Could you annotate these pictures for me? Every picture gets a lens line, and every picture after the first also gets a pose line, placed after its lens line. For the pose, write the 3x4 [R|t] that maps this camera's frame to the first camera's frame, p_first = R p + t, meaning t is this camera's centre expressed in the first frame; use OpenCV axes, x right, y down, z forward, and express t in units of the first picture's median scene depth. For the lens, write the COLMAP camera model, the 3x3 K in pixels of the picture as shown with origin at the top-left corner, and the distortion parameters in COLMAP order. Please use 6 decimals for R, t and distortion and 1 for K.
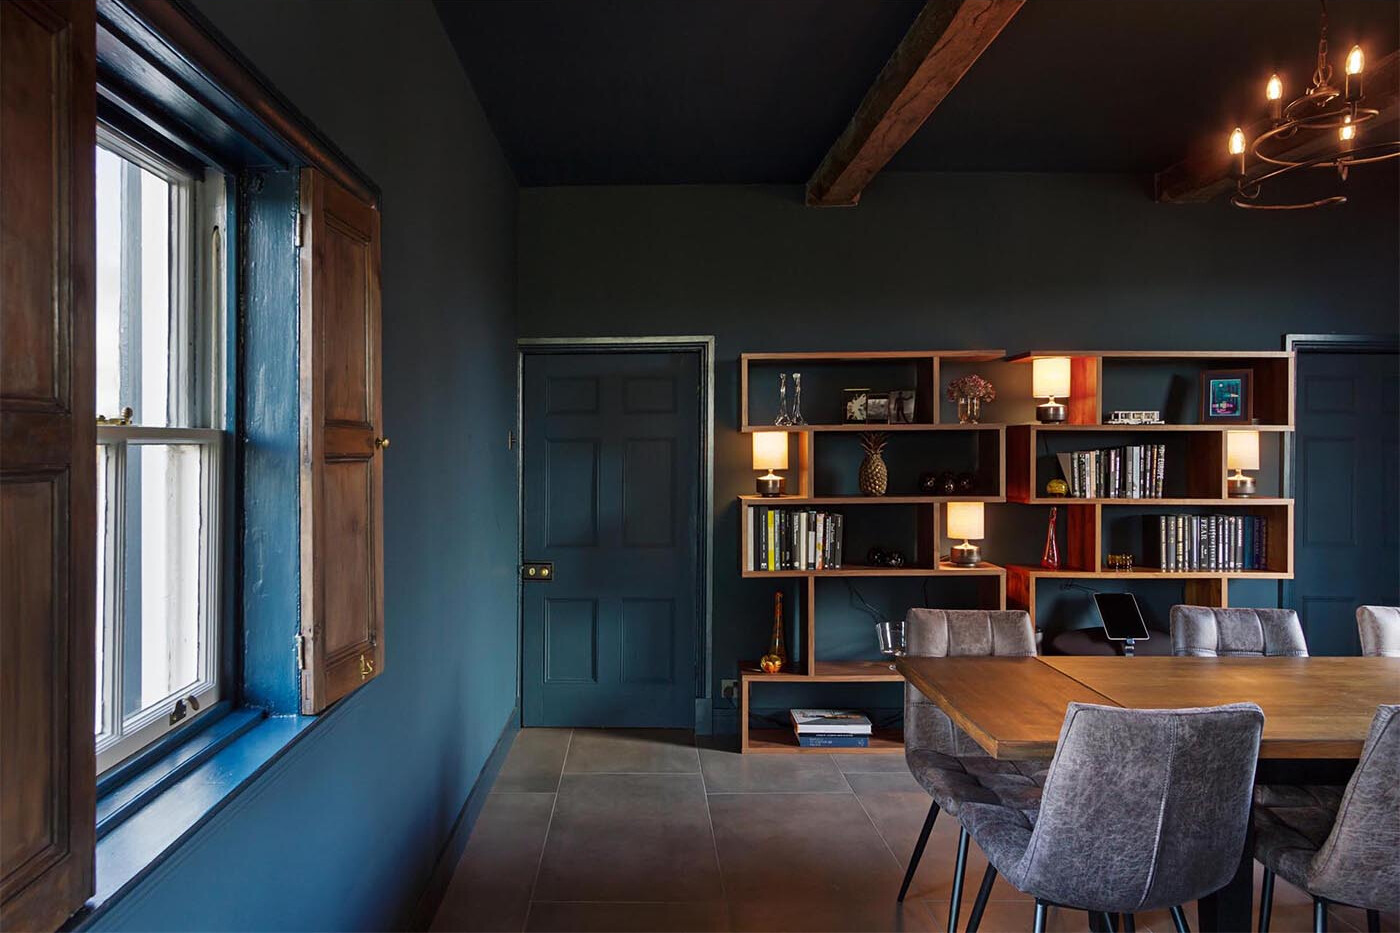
lens RADIAL K [[999.6, 0, 697.3], [0, 999.6, 457.7], [0, 0, 1]] dist [0.002653, 0.011823]
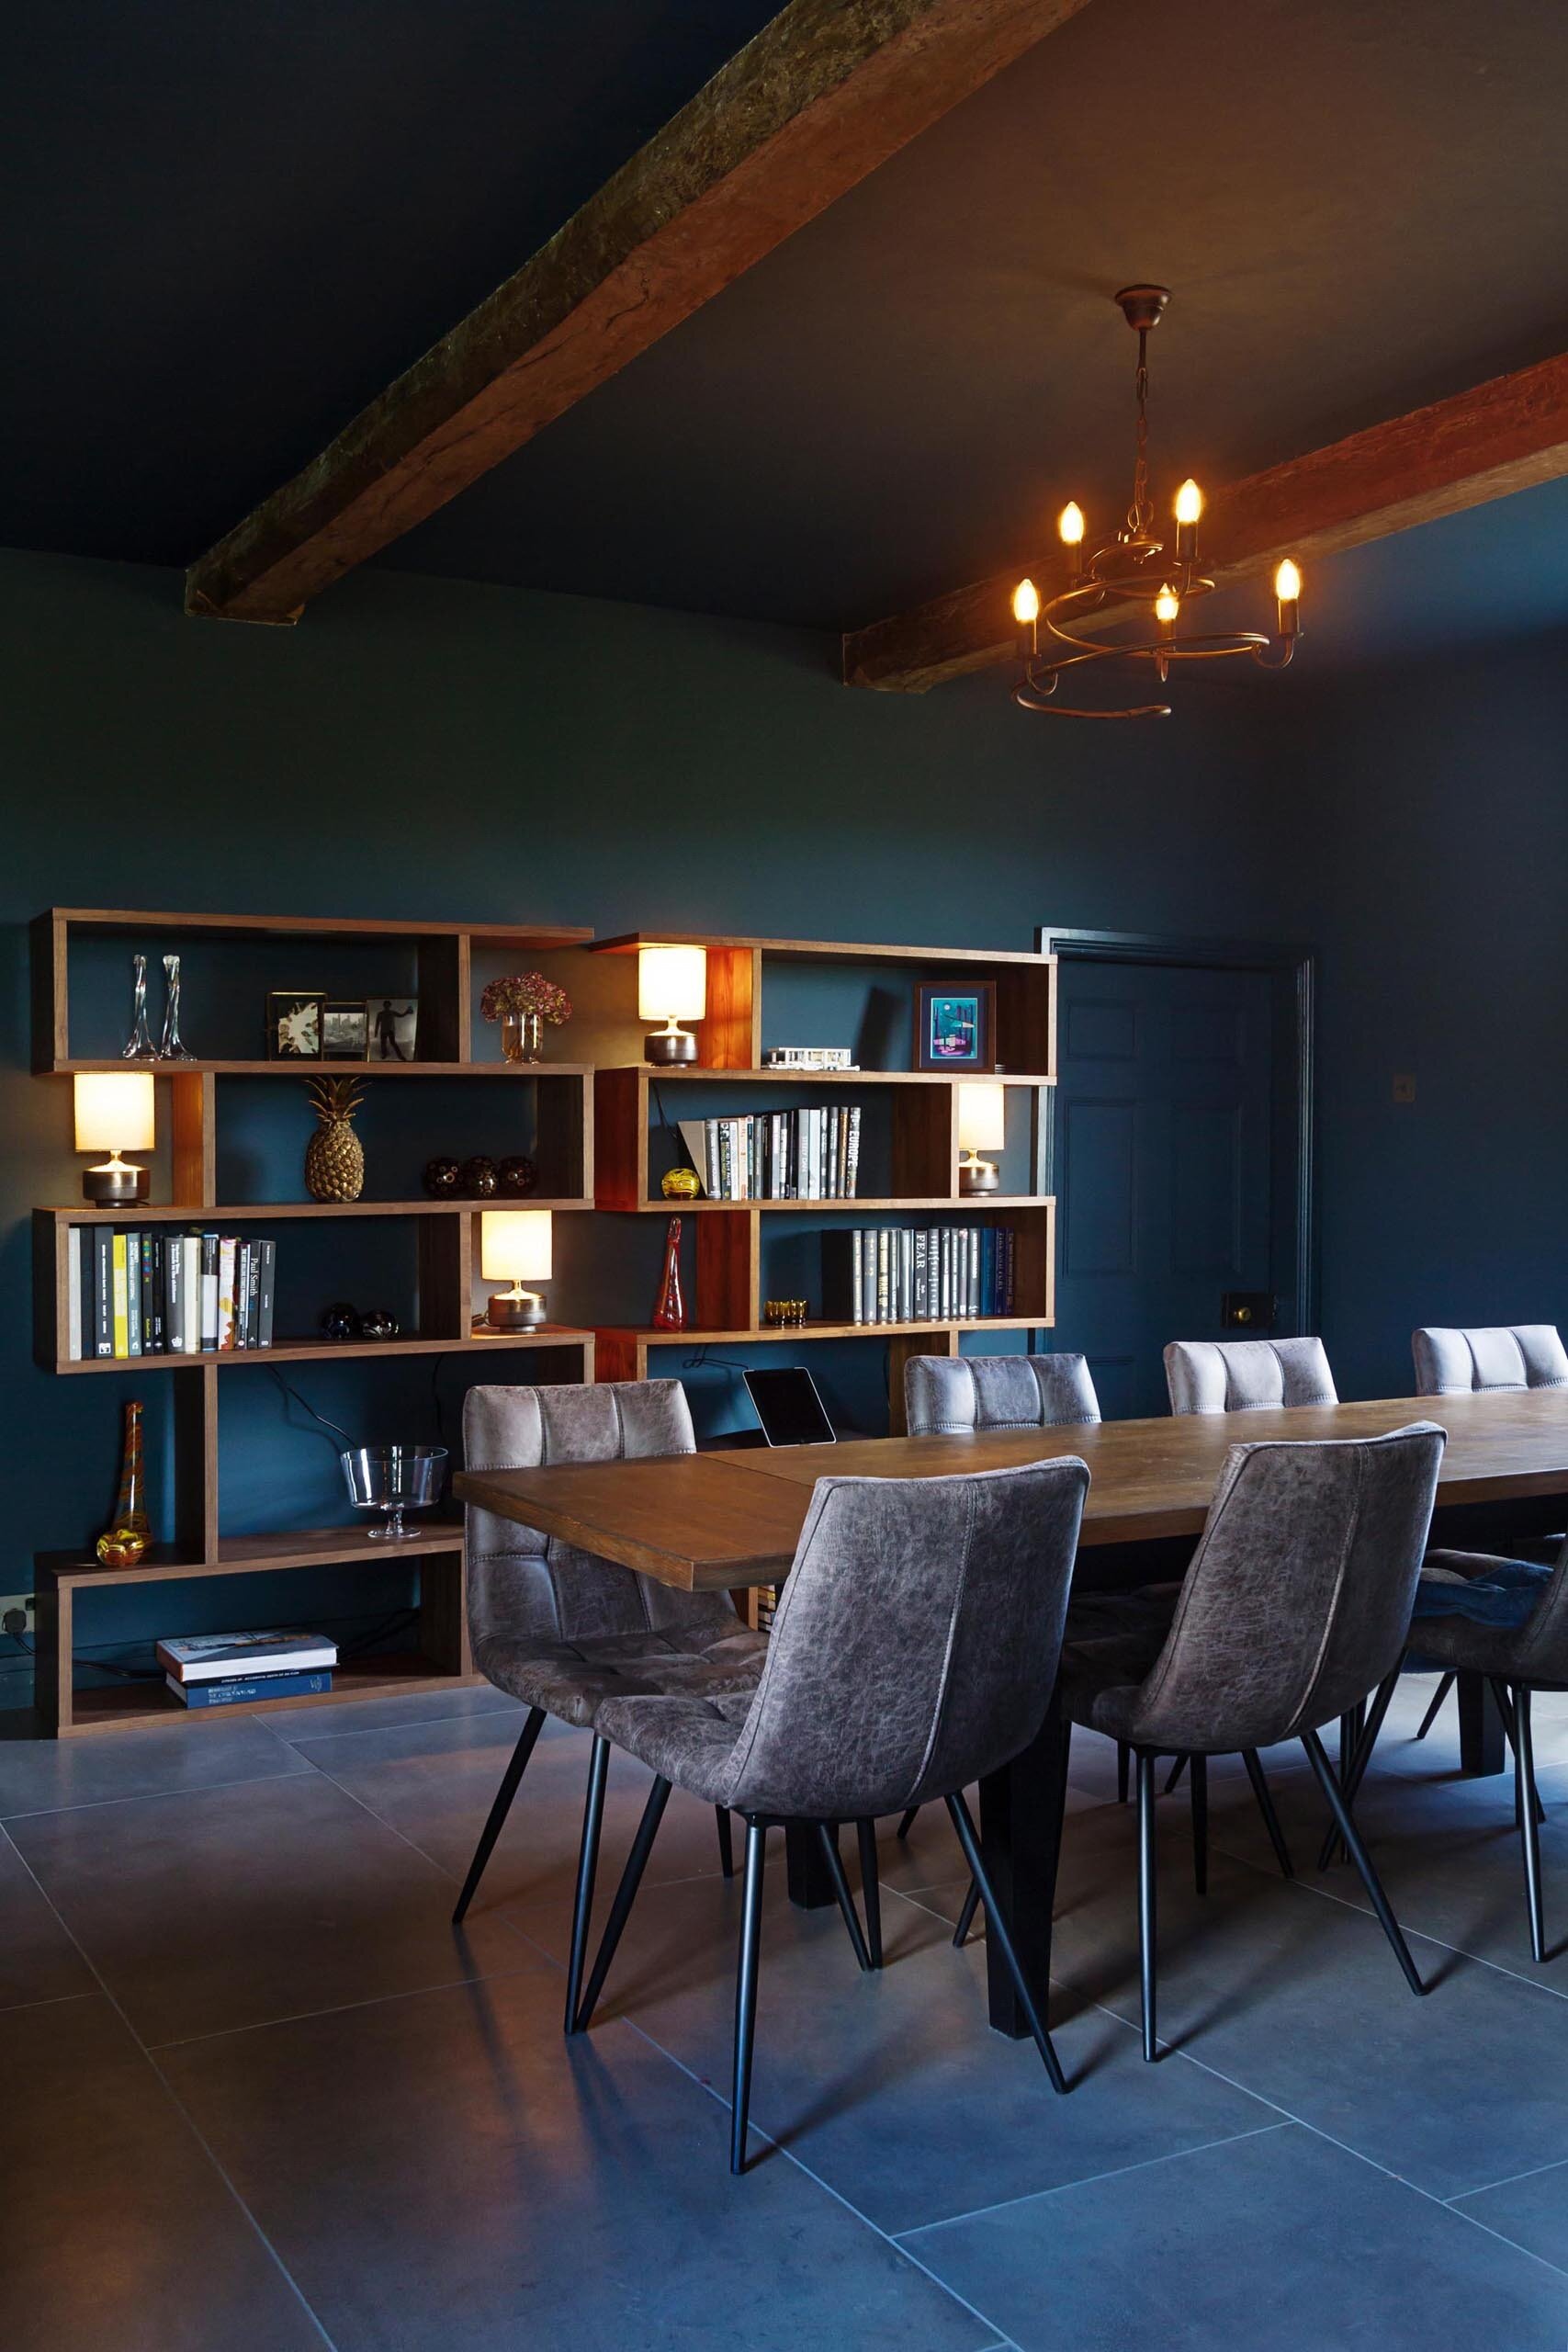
lens RADIAL K [[2077.8, 0, 783.2], [0, 2077.8, 1183.6], [0, 0, 1]] dist [0.019167, 0.020215]
pose [[0.903860, 0.004174, 0.427808, -0.089013], [-0.007916, 0.999944, 0.006970, 0.024172], [-0.427755, -0.009686, 0.903843, -0.067795]]
